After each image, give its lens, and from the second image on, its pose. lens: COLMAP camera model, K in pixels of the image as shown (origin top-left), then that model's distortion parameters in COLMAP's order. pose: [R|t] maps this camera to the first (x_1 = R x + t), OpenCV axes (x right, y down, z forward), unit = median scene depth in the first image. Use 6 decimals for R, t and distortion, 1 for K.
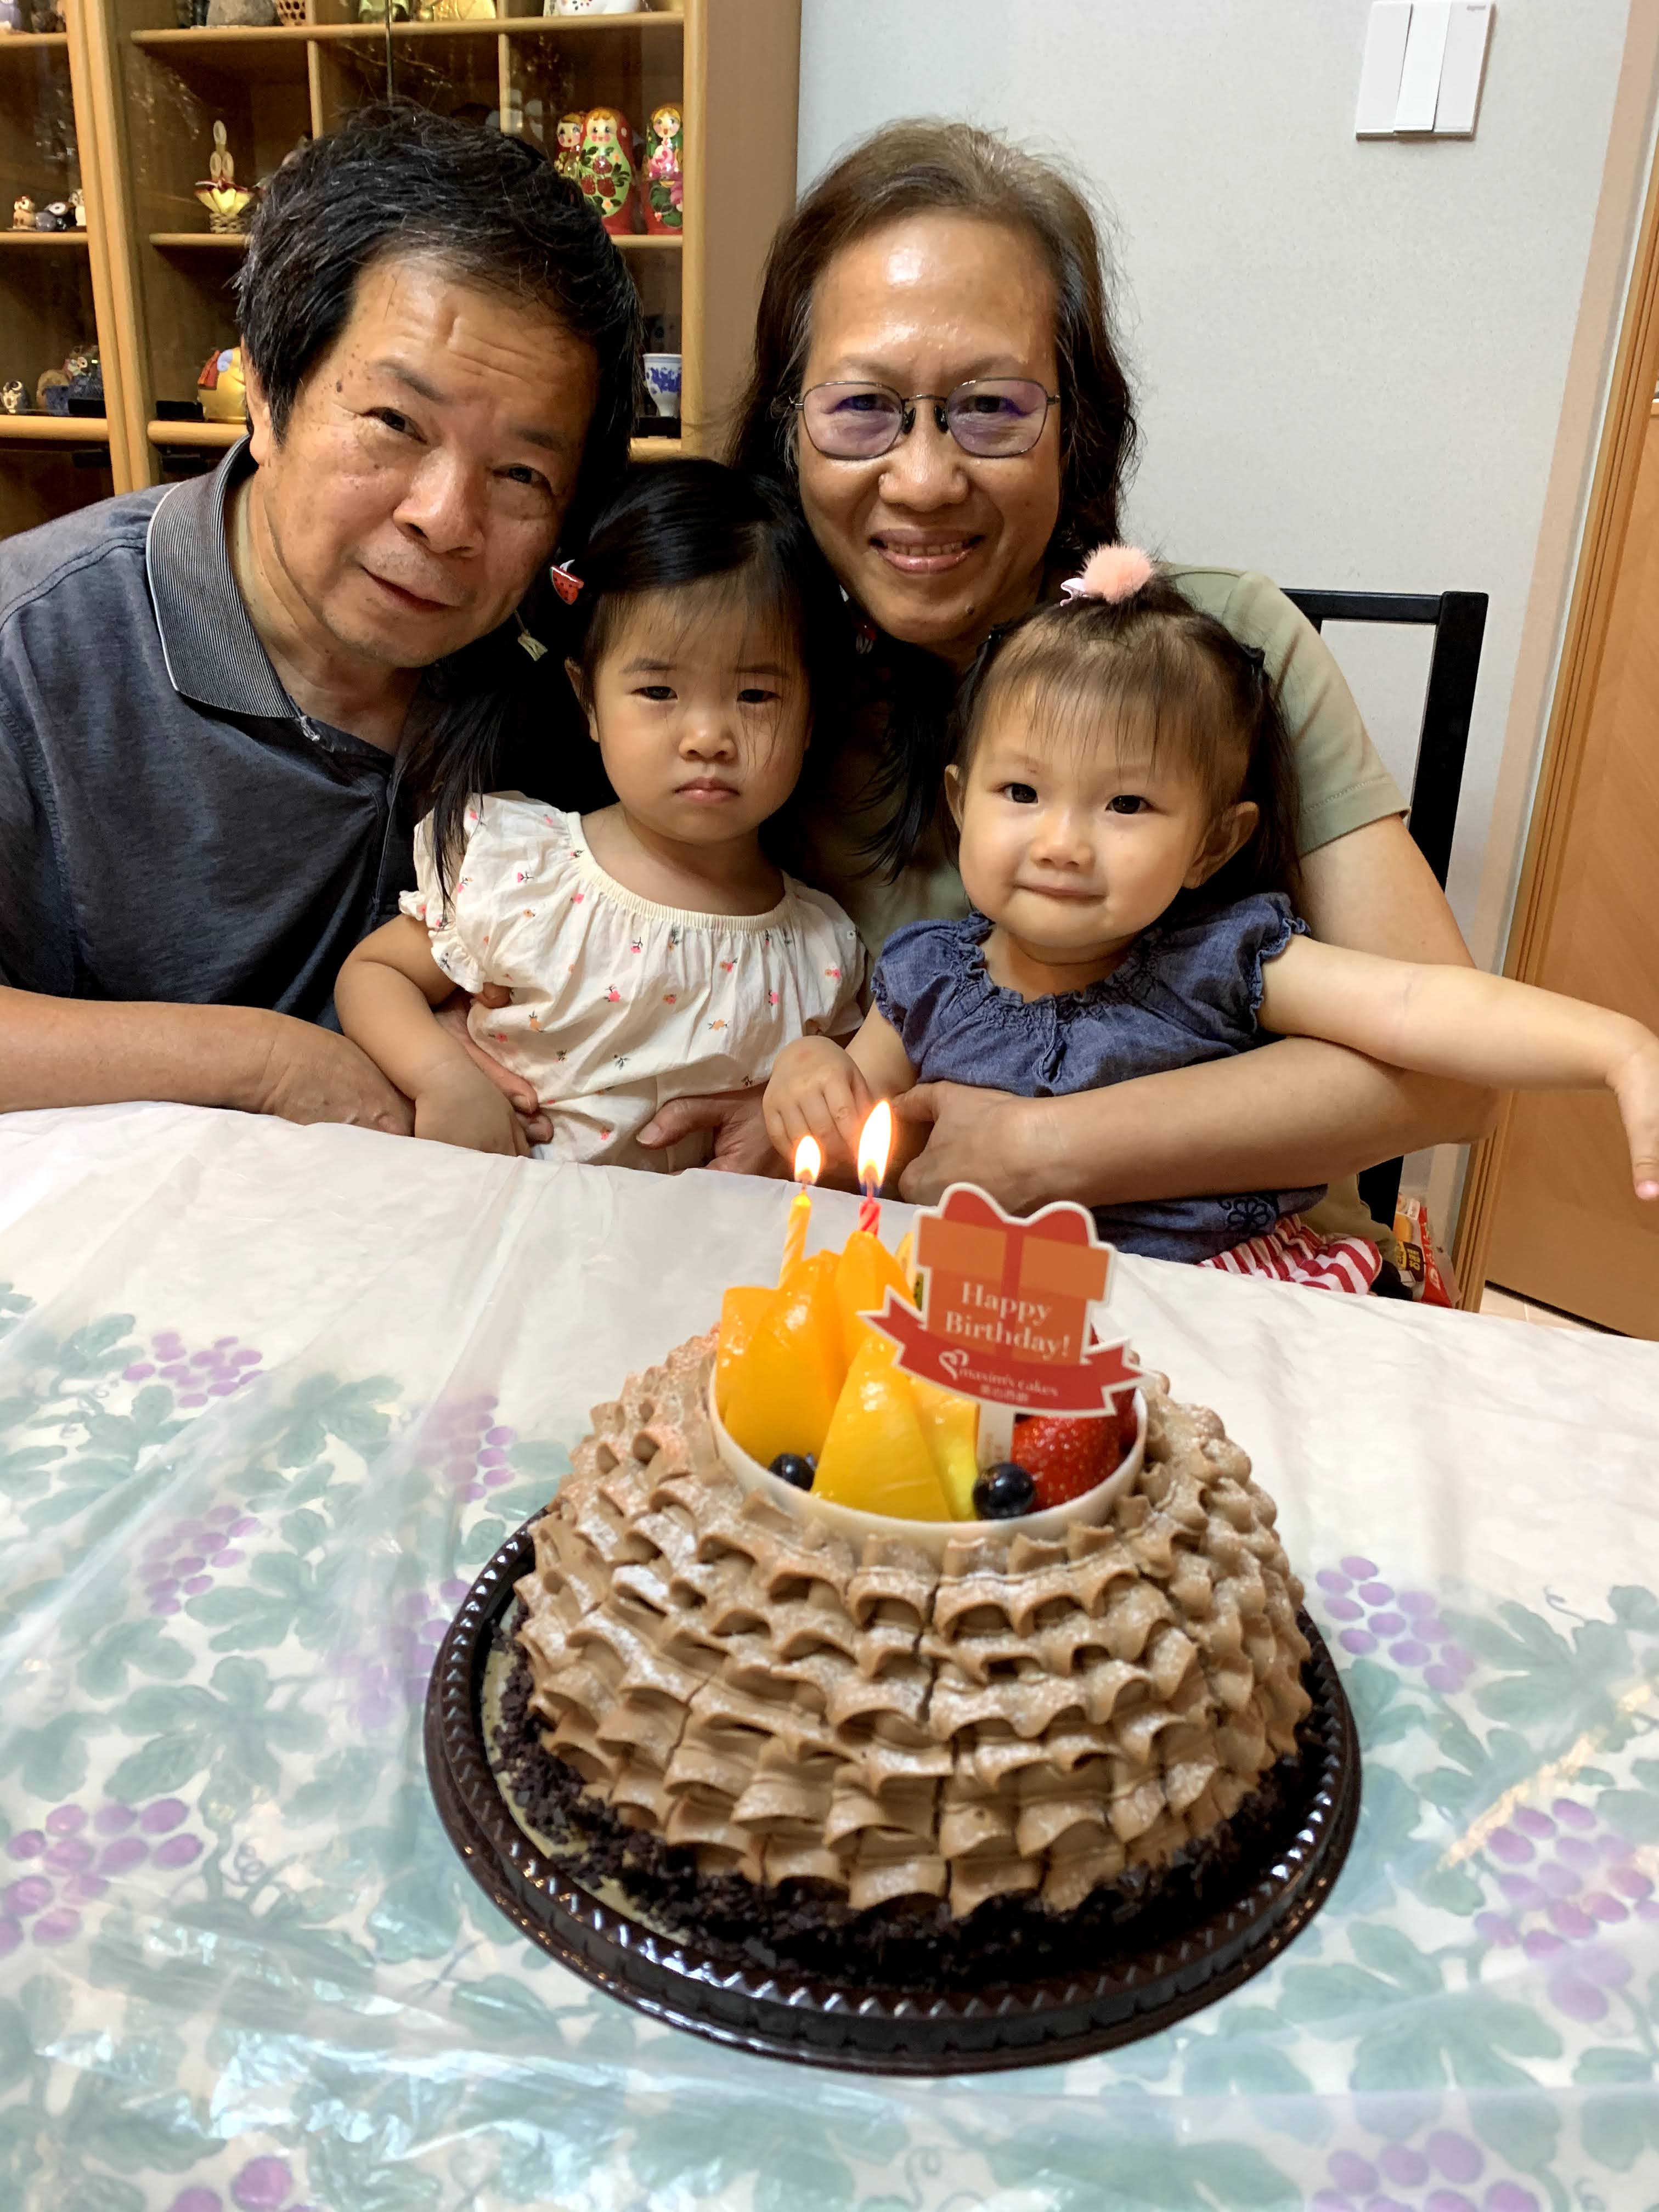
lens RADIAL K [[1743.9, 0, 829.5], [0, 1743.9, 1106.0], [0, 0, 1]] dist [0.003666, -0.000453]
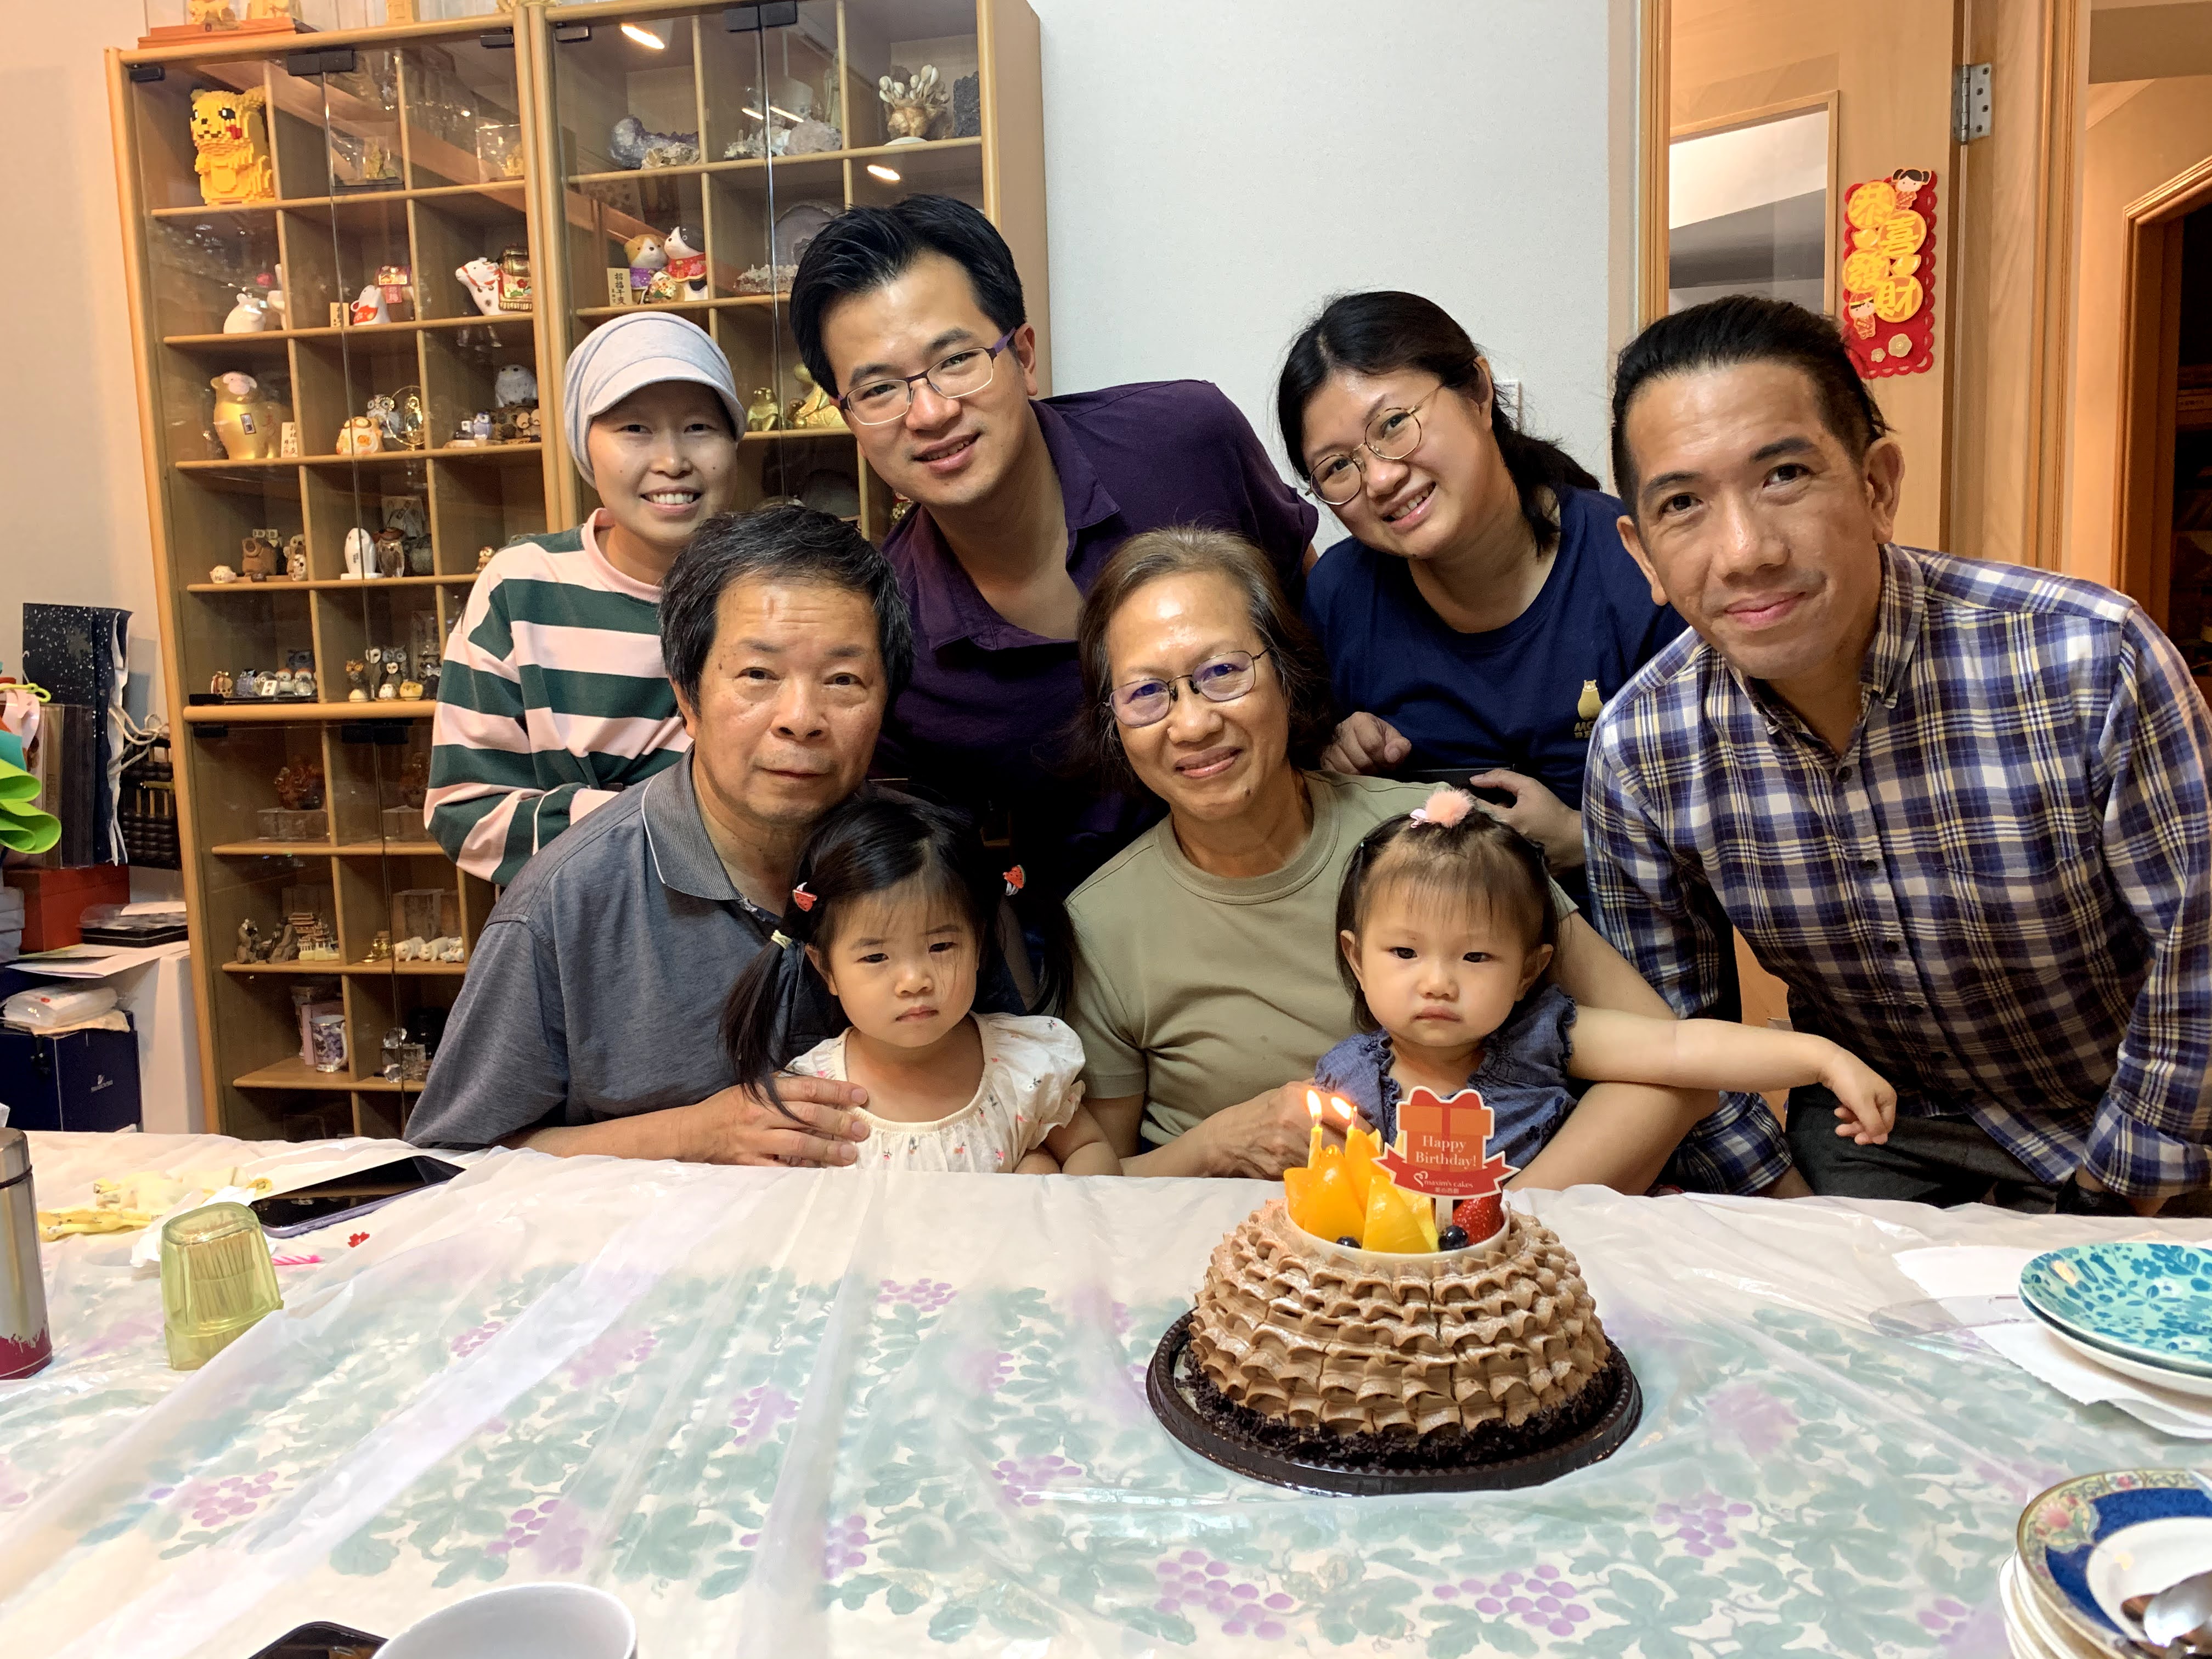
lens RADIAL K [[1743.9, 0, 1106.0], [0, 1743.9, 829.5], [0, 0, 1]] dist [0.003666, -0.000453]
pose [[0.992194, -0.074953, 0.099661, -0.500320], [0.097422, 0.964793, -0.244303, 0.225280], [-0.077841, 0.252105, 0.964564, -1.145675]]
